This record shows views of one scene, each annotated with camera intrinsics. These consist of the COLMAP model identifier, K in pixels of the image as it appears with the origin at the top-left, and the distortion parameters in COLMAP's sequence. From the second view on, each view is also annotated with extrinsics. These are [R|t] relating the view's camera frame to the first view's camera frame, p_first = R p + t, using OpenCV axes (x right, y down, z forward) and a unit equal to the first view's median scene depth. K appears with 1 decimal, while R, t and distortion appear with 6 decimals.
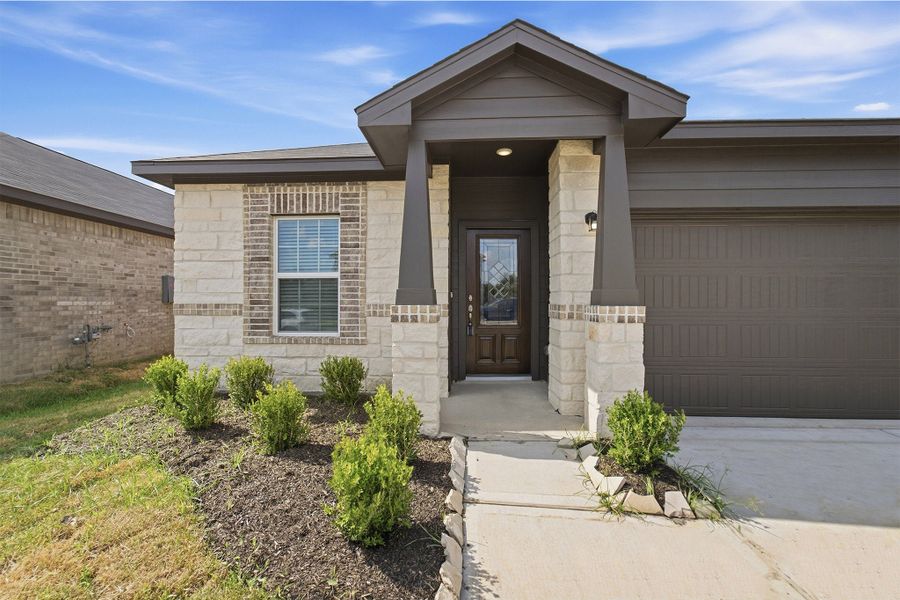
lens RADIAL K [[372.8, 0, 454.7], [0, 372.8, 301.9], [0, 0, 1]] dist [-0.012302, 0.005407]
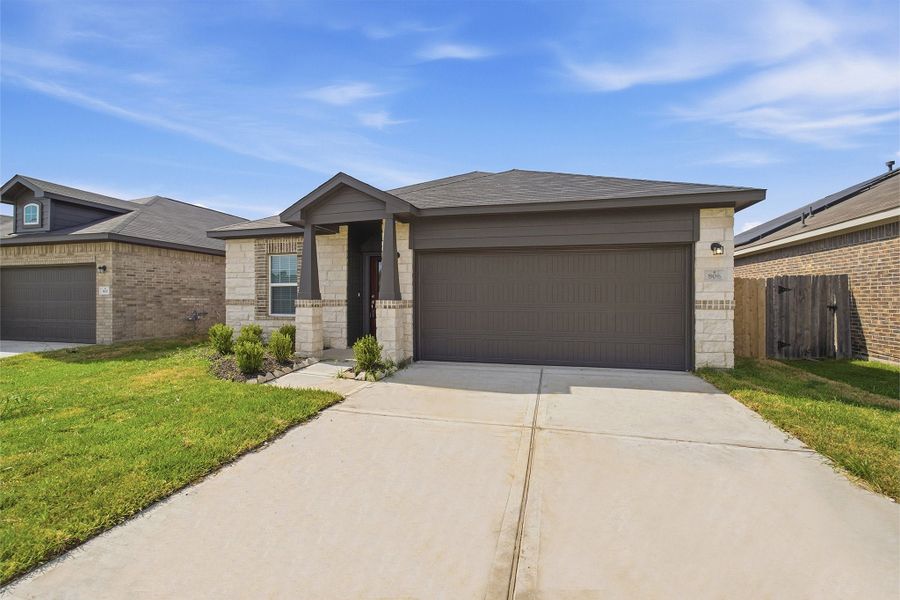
lens RADIAL K [[372.8, 0, 453.2], [0, 372.8, 300.4], [0, 0, 1]] dist [-0.012302, 0.005407]
pose [[0.976684, 0.001274, -0.214679, 0.897955], [-0.000155, 0.999986, 0.005226, -0.000294], [0.214683, -0.005071, 0.976671, -0.714983]]
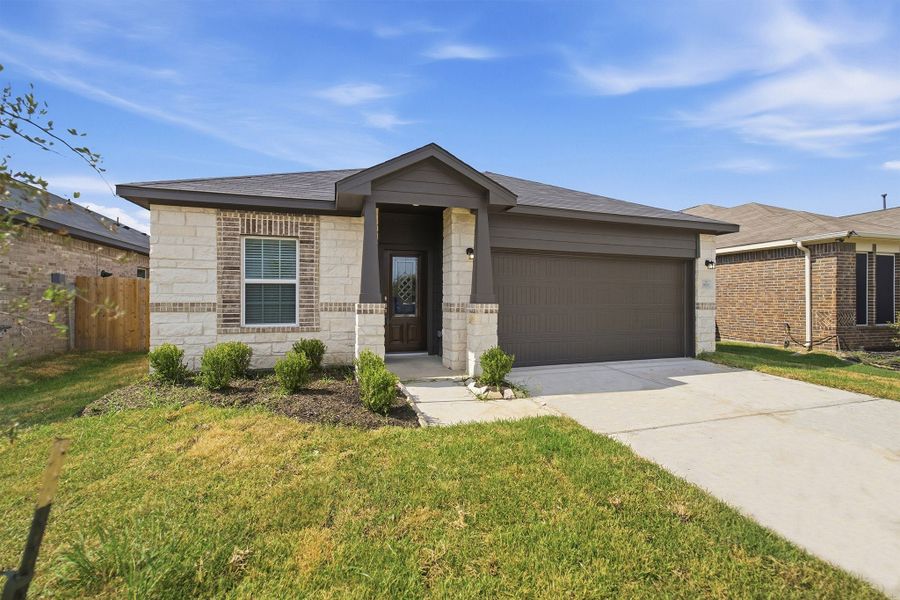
lens RADIAL K [[372.8, 0, 457.7], [0, 372.8, 302.6], [0, 0, 1]] dist [-0.012302, 0.005407]
pose [[0.940544, -0.001377, 0.339668, -0.223395], [-0.001711, 0.999960, 0.008789, -0.007926], [-0.339666, -0.008848, 0.940504, -0.494314]]
